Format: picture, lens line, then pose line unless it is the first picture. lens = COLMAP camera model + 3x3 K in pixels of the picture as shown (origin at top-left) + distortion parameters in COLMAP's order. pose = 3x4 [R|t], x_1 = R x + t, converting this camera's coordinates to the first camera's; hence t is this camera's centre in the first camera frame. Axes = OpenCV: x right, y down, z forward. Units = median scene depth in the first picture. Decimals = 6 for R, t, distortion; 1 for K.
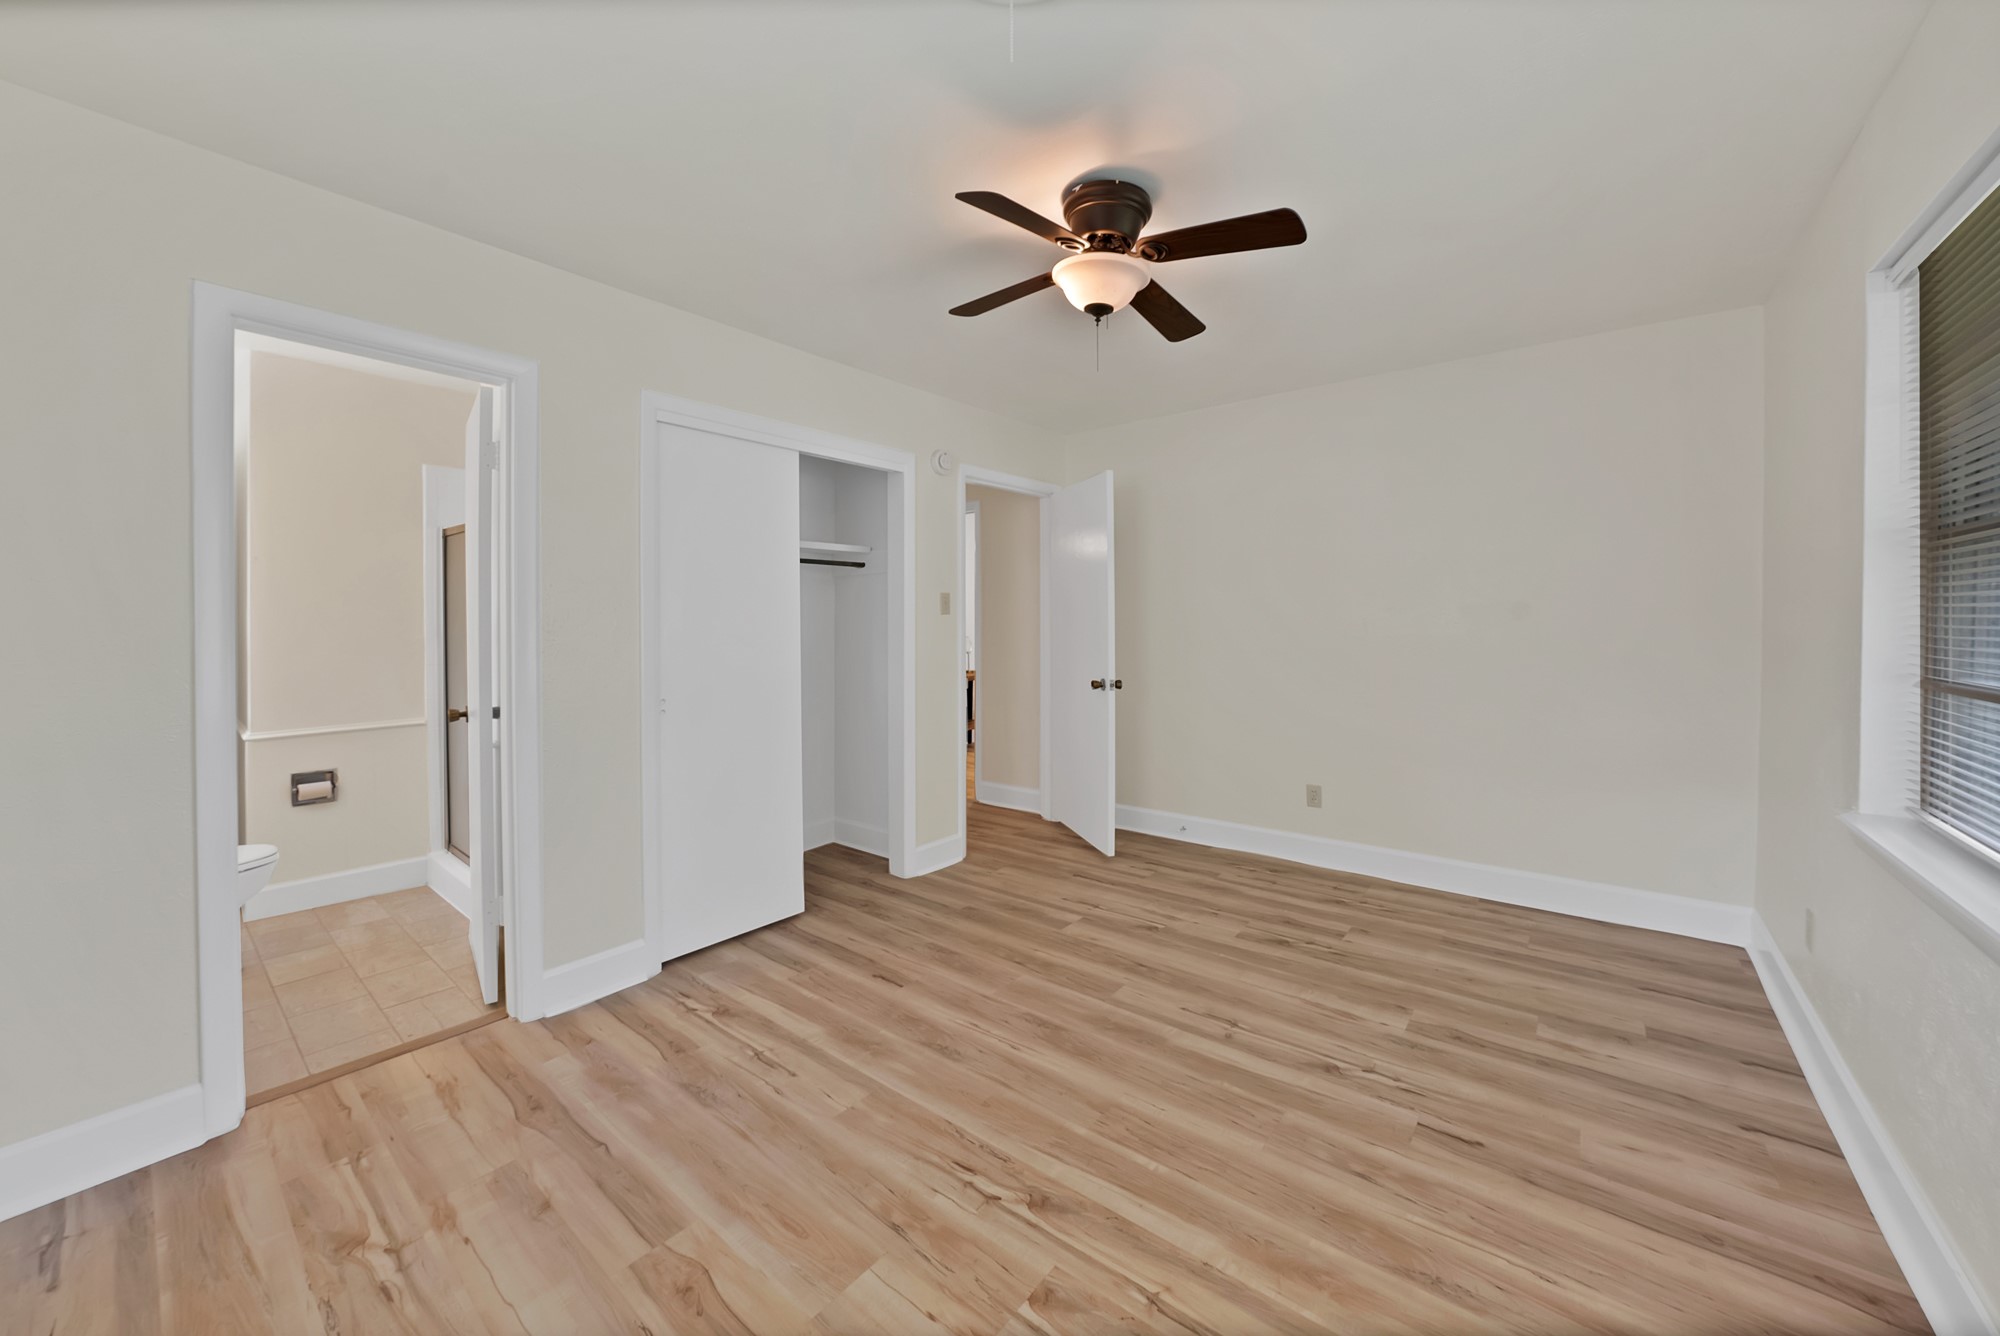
lens RADIAL K [[717.3, 0, 999.3], [0, 717.3, 655.3], [0, 0, 1]] dist [-0.011306, 0.000020]
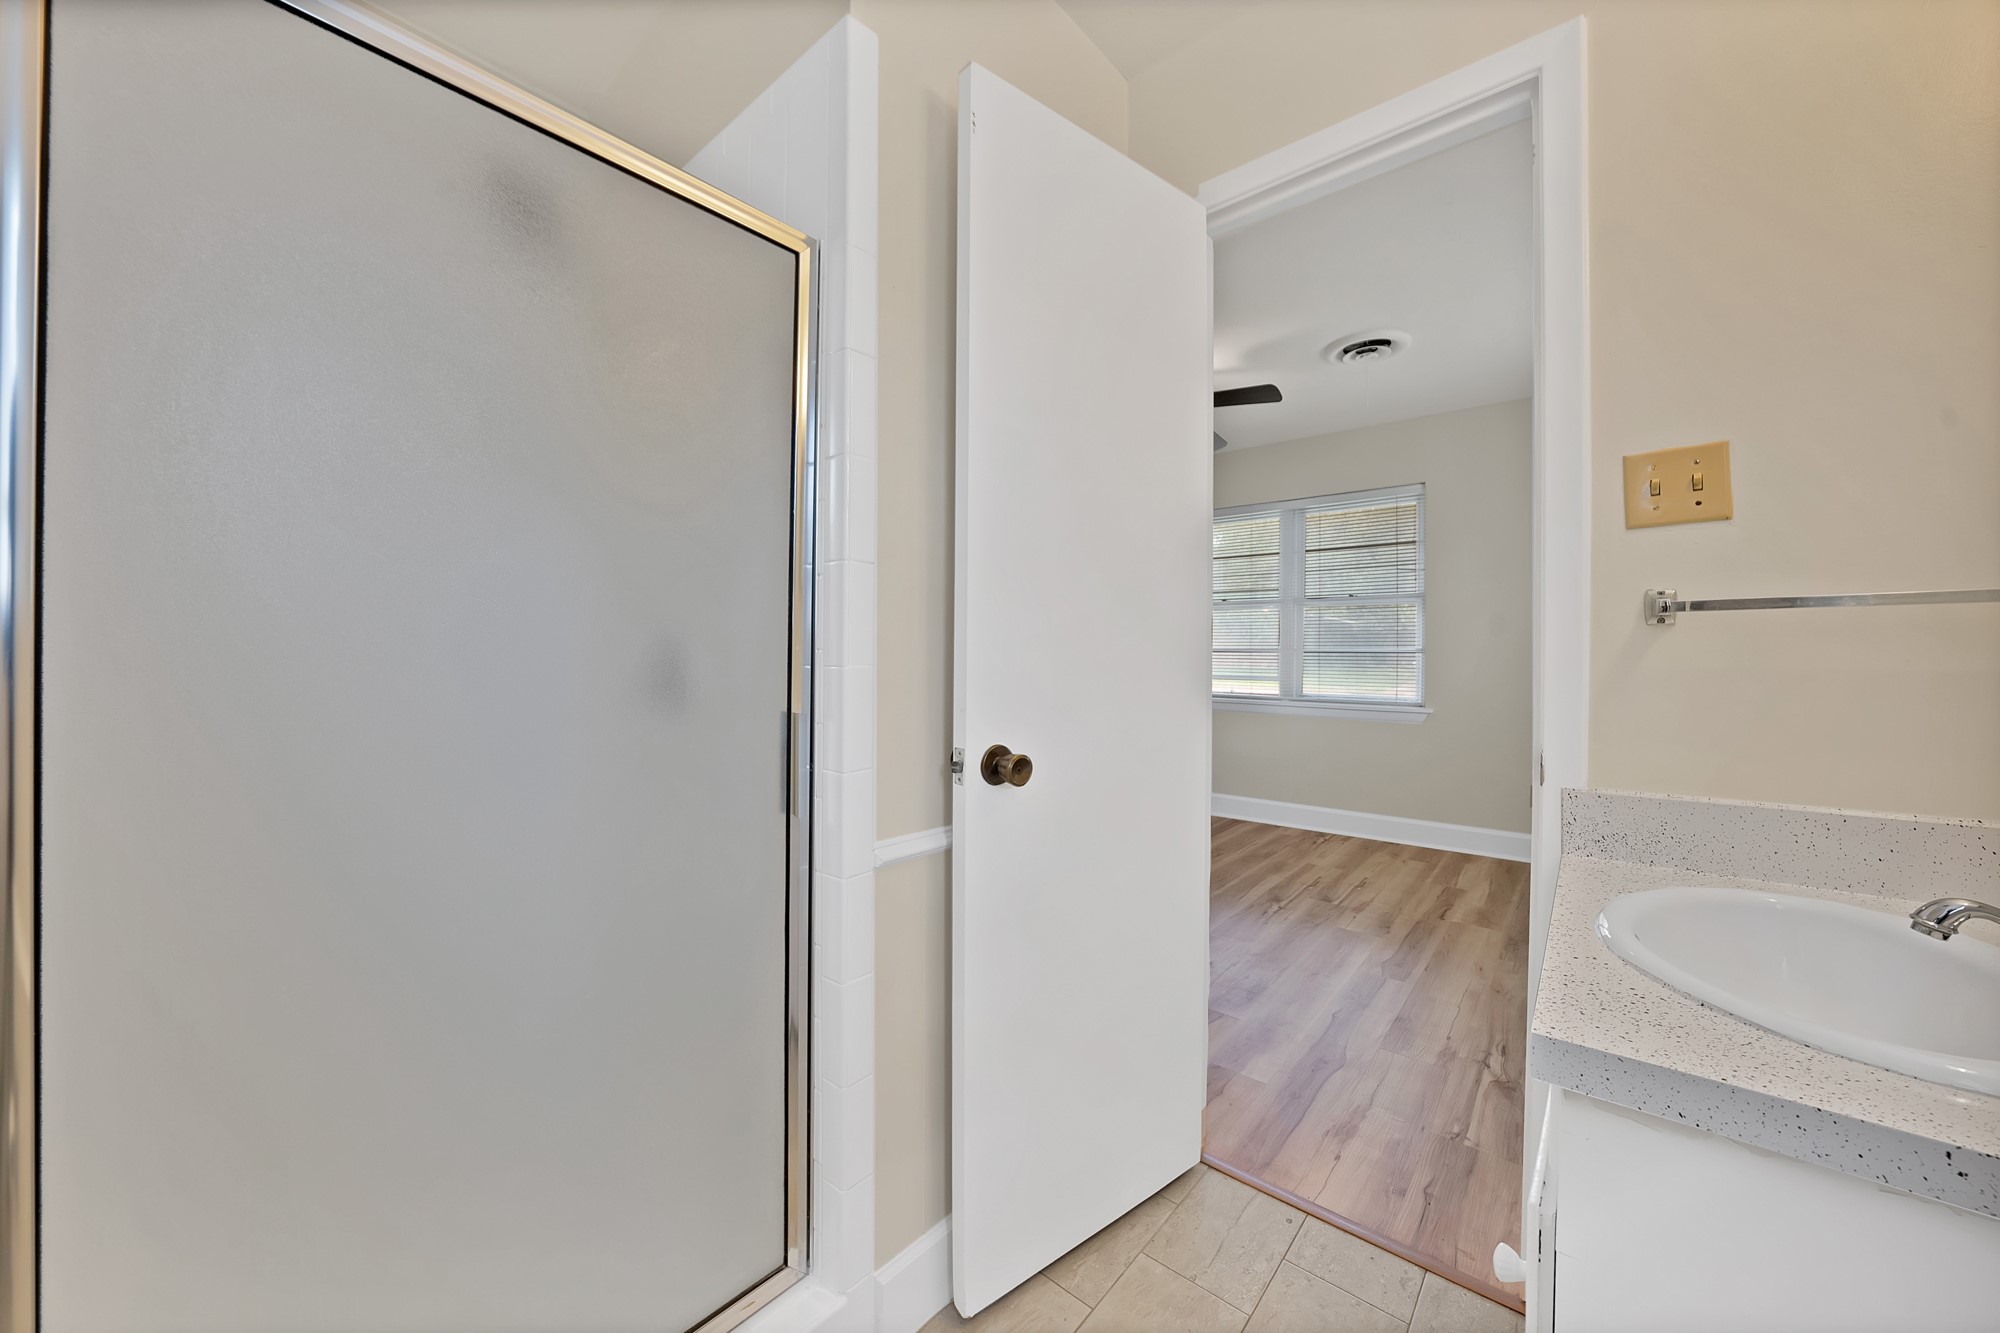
lens RADIAL K [[717.3, 0, 999.0], [0, 717.3, 657.6], [0, 0, 1]] dist [-0.011306, 0.000020]
pose [[0.029210, -0.003965, 0.999565, -1.970684], [0.013294, 0.999905, 0.003578, 0.023101], [-0.999485, 0.013183, 0.029260, 1.645104]]
